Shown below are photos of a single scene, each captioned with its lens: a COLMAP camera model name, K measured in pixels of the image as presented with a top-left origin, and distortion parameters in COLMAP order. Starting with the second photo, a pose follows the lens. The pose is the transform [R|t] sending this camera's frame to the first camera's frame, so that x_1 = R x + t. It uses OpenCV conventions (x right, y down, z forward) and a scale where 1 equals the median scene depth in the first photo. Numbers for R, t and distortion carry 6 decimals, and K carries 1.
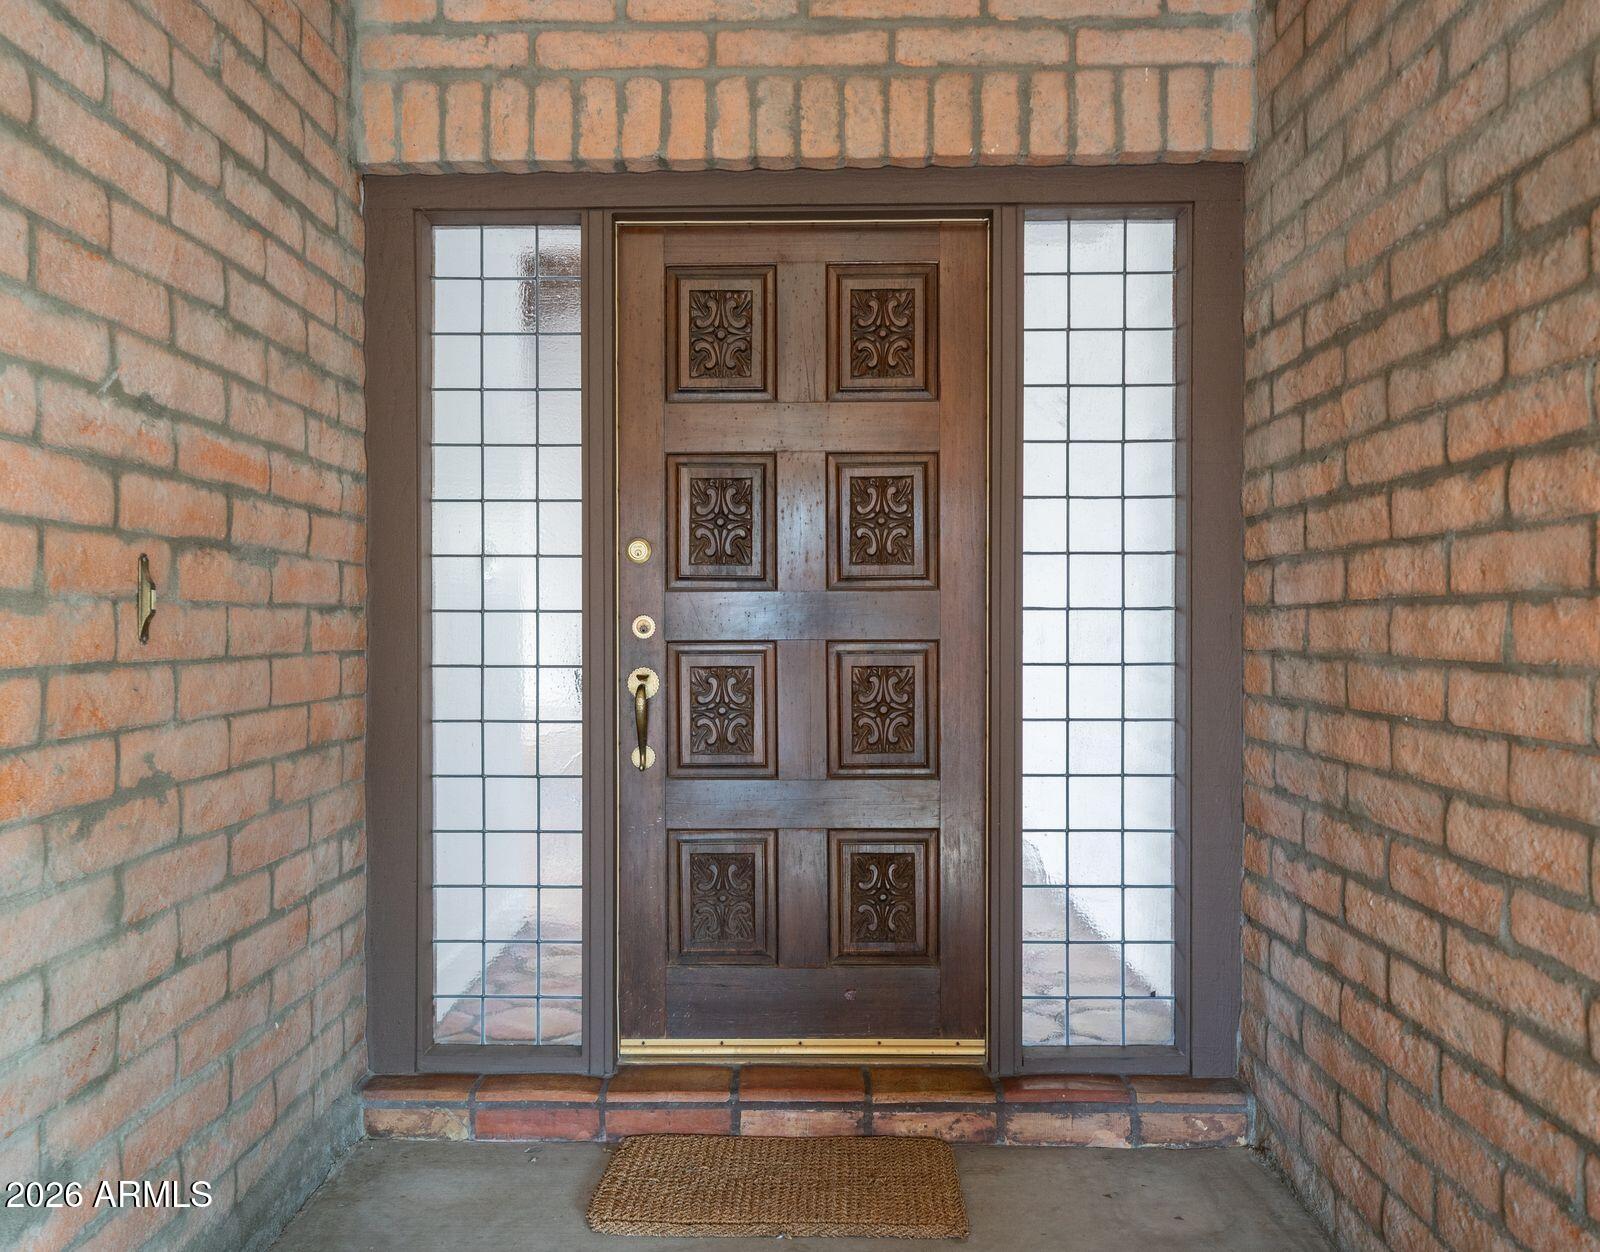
lens RADIAL K [[647.5, 0, 802.0], [0, 647.5, 625.0], [0, 0, 1]] dist [-0.000156, -0.000012]
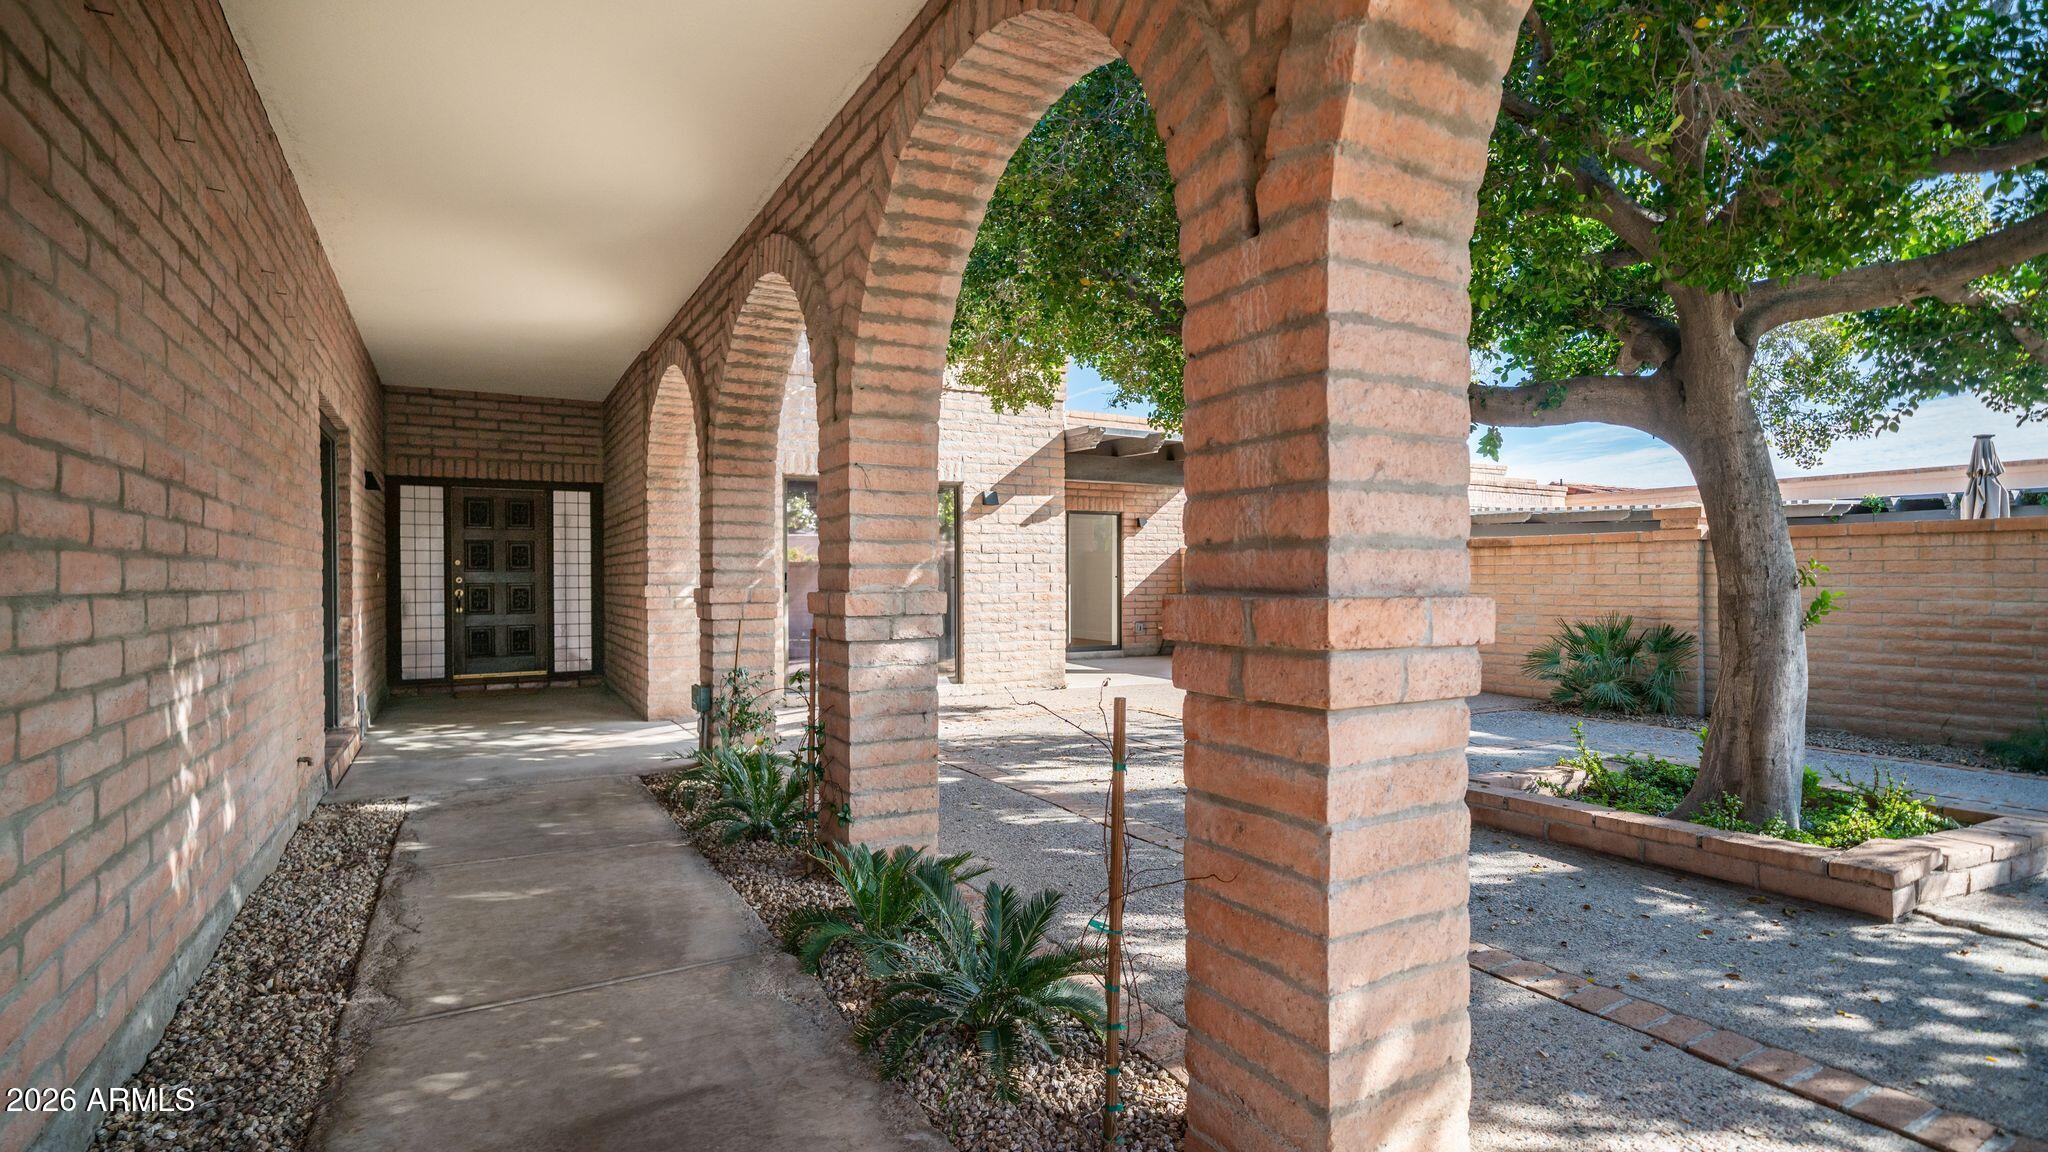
lens RADIAL K [[992.3, 0, 1027.4], [0, 992.3, 586.6], [0, 0, 1]] dist [-0.003506, 0.001452]
pose [[0.858968, -0.007285, 0.511977, -0.380237], [0.005757, 0.999973, 0.004570, 0.039351], [-0.511997, -0.000978, 0.858987, -6.759896]]
